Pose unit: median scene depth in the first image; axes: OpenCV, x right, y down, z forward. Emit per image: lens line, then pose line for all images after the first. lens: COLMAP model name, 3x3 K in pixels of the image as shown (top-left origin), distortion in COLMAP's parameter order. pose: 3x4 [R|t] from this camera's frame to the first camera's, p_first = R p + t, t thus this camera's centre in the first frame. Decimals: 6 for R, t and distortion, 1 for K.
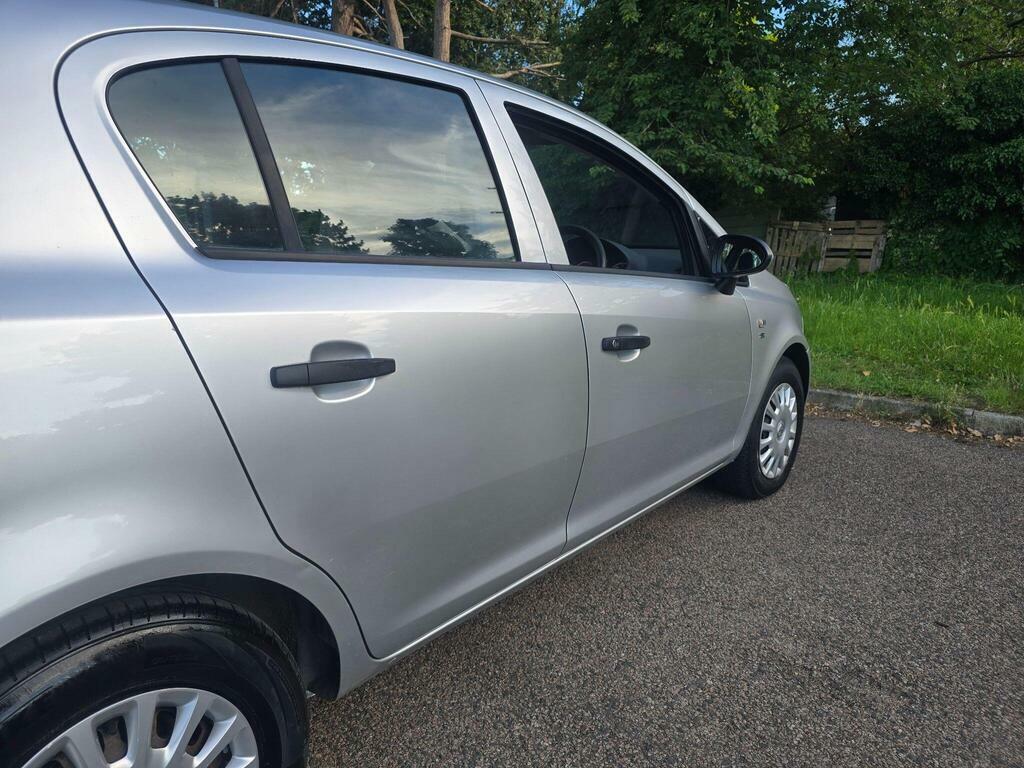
lens RADIAL K [[688.1, 0, 501.3], [0, 688.1, 371.4], [0, 0, 1]] dist [0.039785, -0.035449]
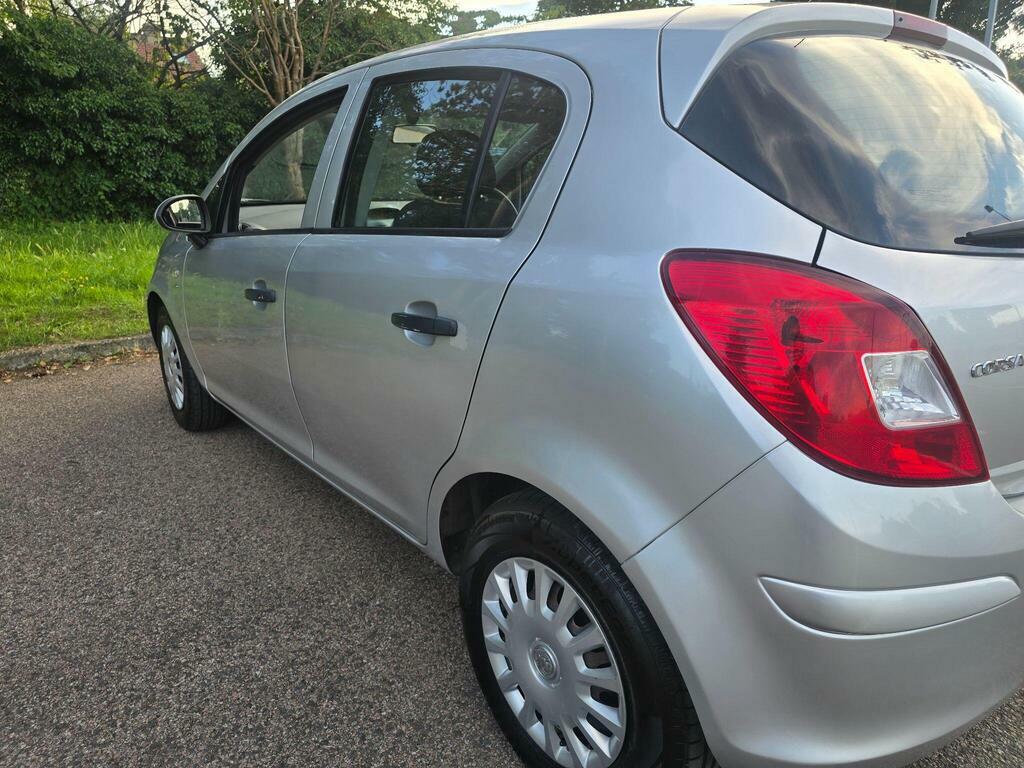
lens RADIAL K [[688.1, 0, 505.4], [0, 688.1, 376.3], [0, 0, 1]] dist [0.039785, -0.035449]
pose [[0.204301, -0.283730, 0.936888, -0.287553], [0.200091, 0.948971, 0.243757, -0.042034], [-0.958240, 0.137663, 0.250647, 0.163853]]
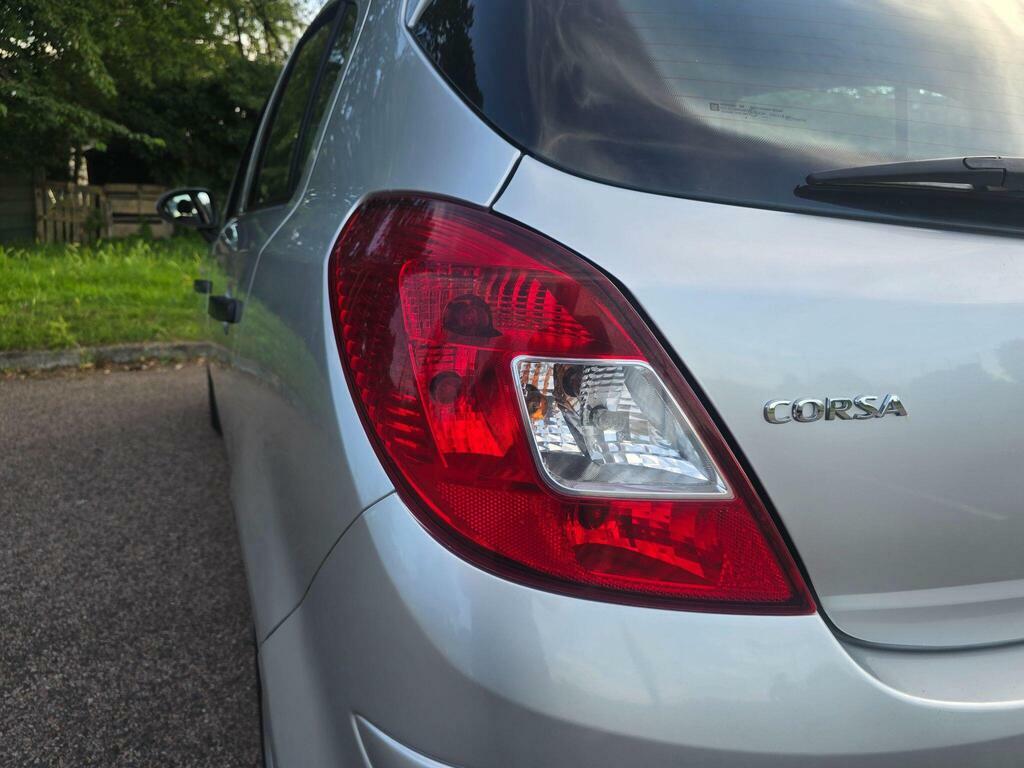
lens RADIAL K [[688.1, 0, 525.8], [0, 688.1, 385.9], [0, 0, 1]] dist [0.039785, -0.035449]
pose [[0.423716, -0.212013, 0.880633, -0.239231], [0.152129, 0.975068, 0.161551, -0.019958], [-0.892928, 0.065518, 0.445406, 0.118950]]
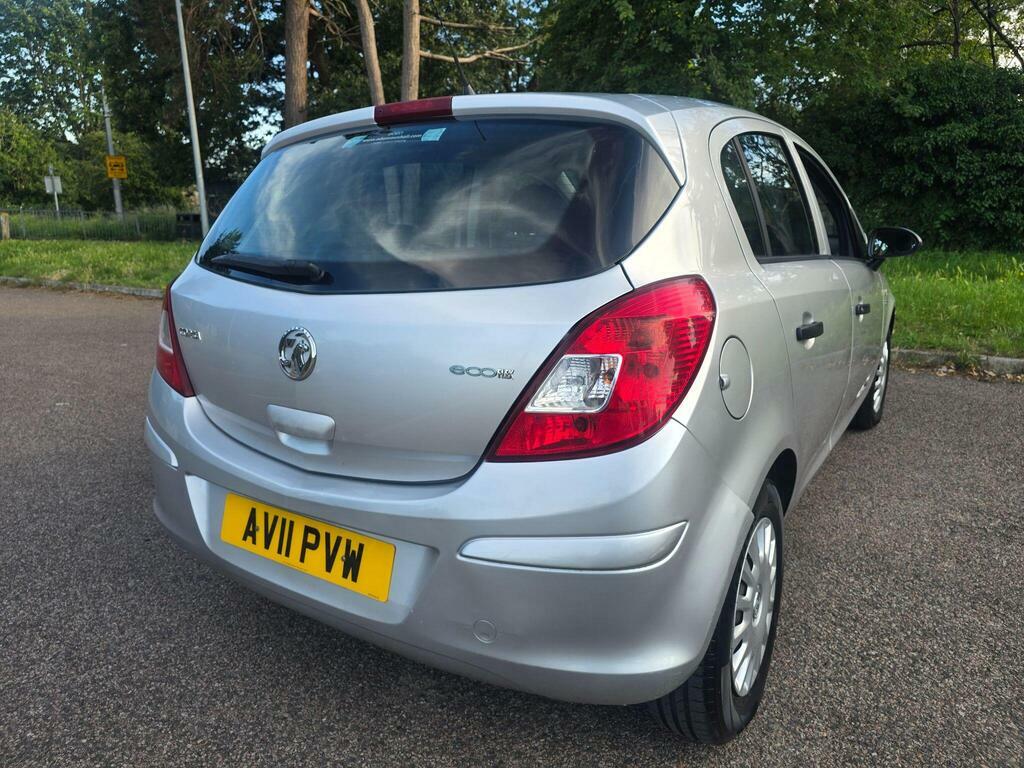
lens RADIAL K [[688.1, 0, 512.8], [0, 688.1, 365.7], [0, 0, 1]] dist [0.039785, -0.035449]
pose [[0.992472, -0.046450, 0.113320, -0.121907], [0.043819, 0.998711, 0.025602, 0.001217], [-0.114364, -0.020444, 0.993229, -0.058870]]
